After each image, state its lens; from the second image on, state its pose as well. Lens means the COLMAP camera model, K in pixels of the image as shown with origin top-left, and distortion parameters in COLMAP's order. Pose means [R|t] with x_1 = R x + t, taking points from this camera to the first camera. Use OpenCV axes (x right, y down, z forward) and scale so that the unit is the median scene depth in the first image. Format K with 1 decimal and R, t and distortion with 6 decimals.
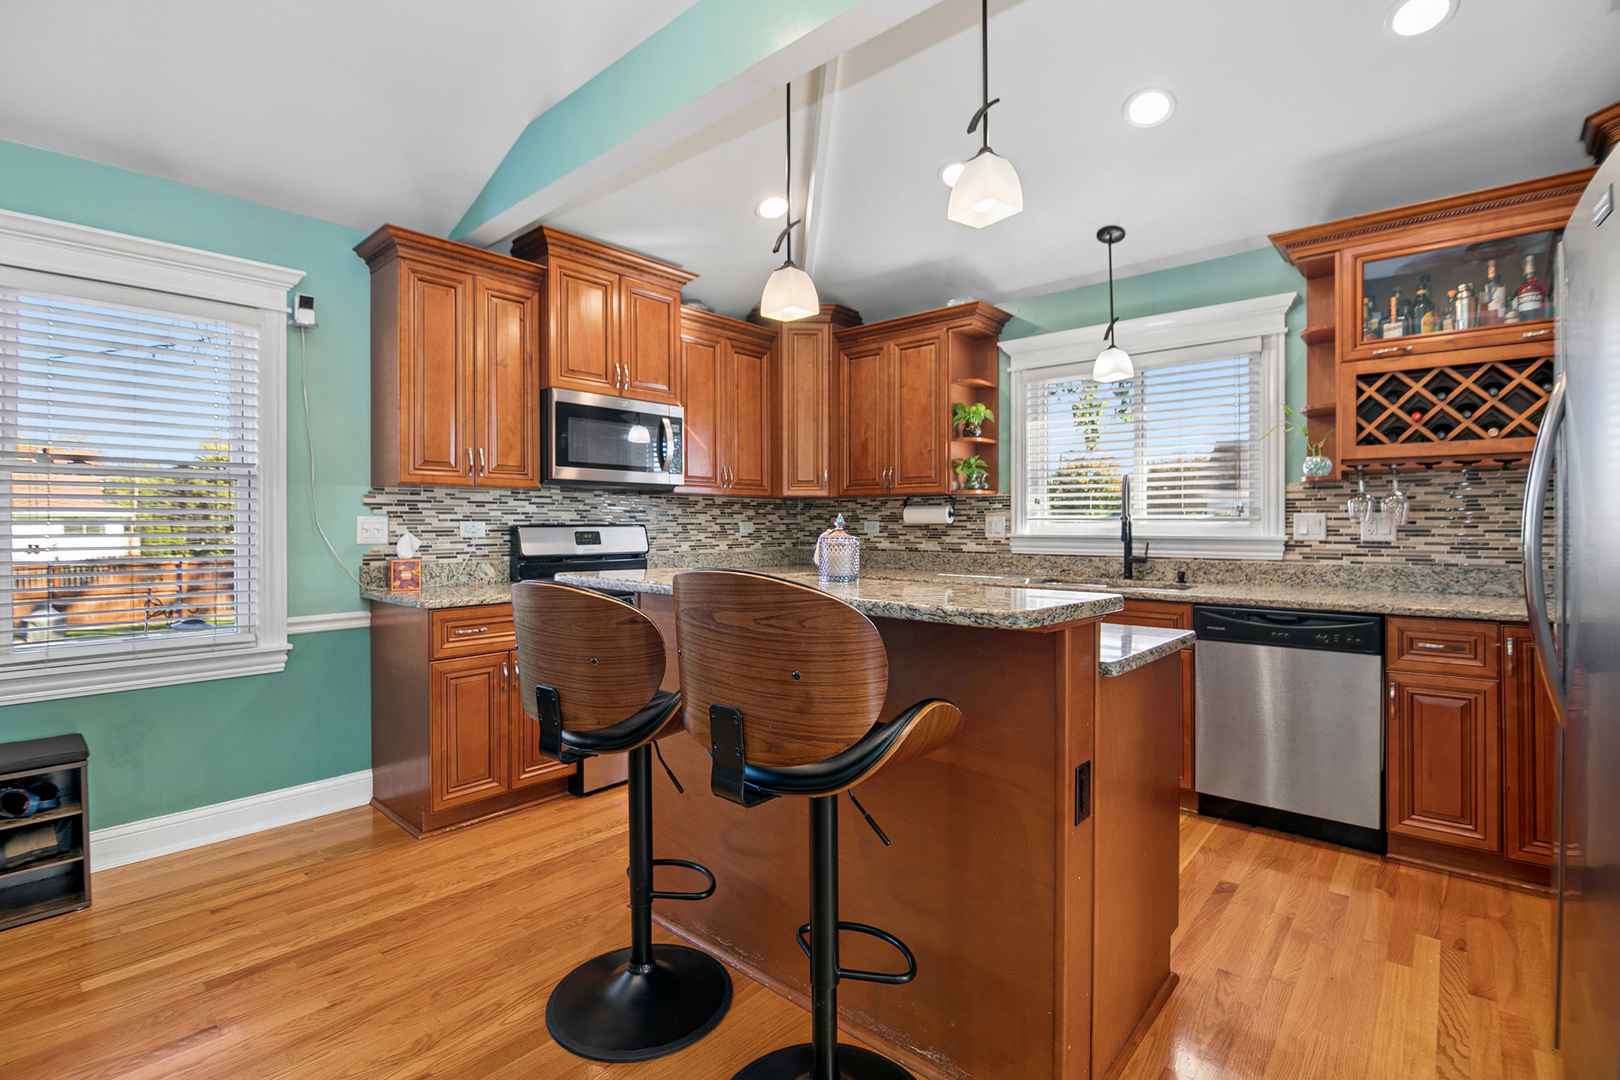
lens RADIAL K [[730.0, 0, 814.3], [0, 730.0, 526.7], [0, 0, 1]] dist [-0.019491, -0.001284]
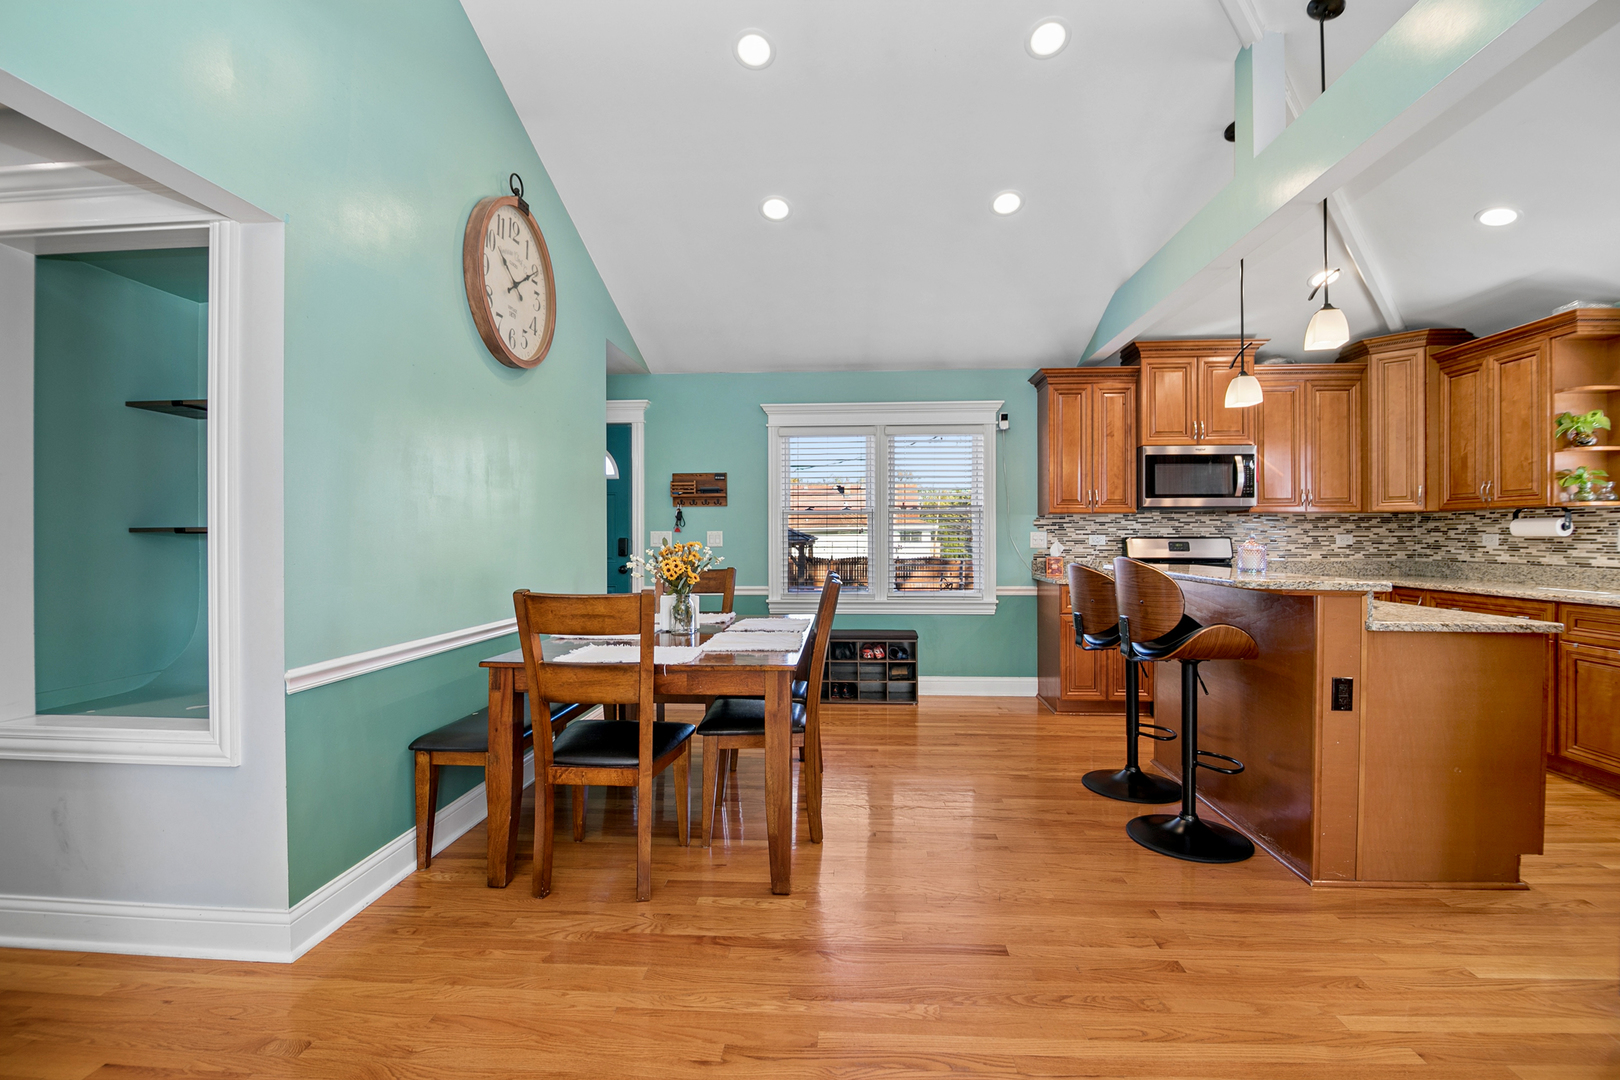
lens RADIAL K [[729.5, 0, 810.0], [0, 729.5, 540.0], [0, 0, 1]] dist [-0.021852, -0.001265]
pose [[0.600398, 0.005493, -0.799683, 0.371212], [-0.002606, 0.999985, 0.004912, -0.001947], [0.799697, -0.000865, 0.600403, -0.394225]]
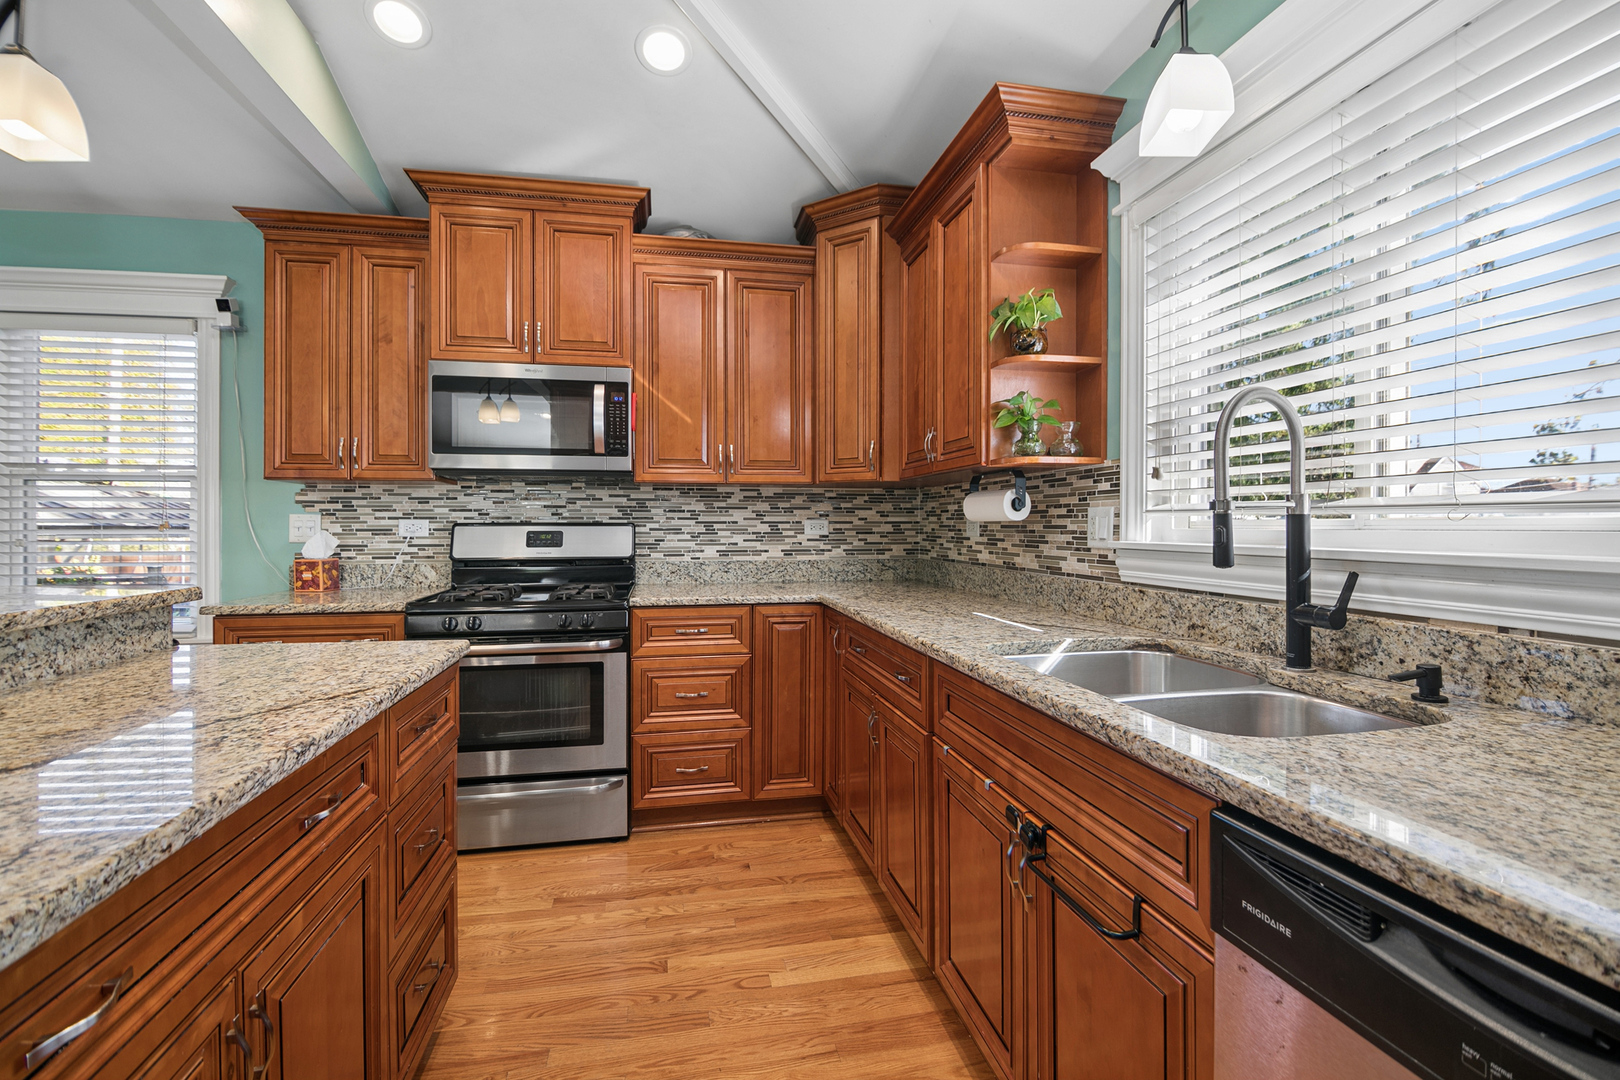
lens RADIAL K [[730.0, 0, 814.3], [0, 730.0, 526.7], [0, 0, 1]] dist [-0.019491, -0.001284]
pose [[0.796609, 0.002737, -0.604489, 0.433616], [-0.002961, 0.999995, 0.000625, -0.000104], [0.604488, 0.001292, 0.796614, 0.517904]]
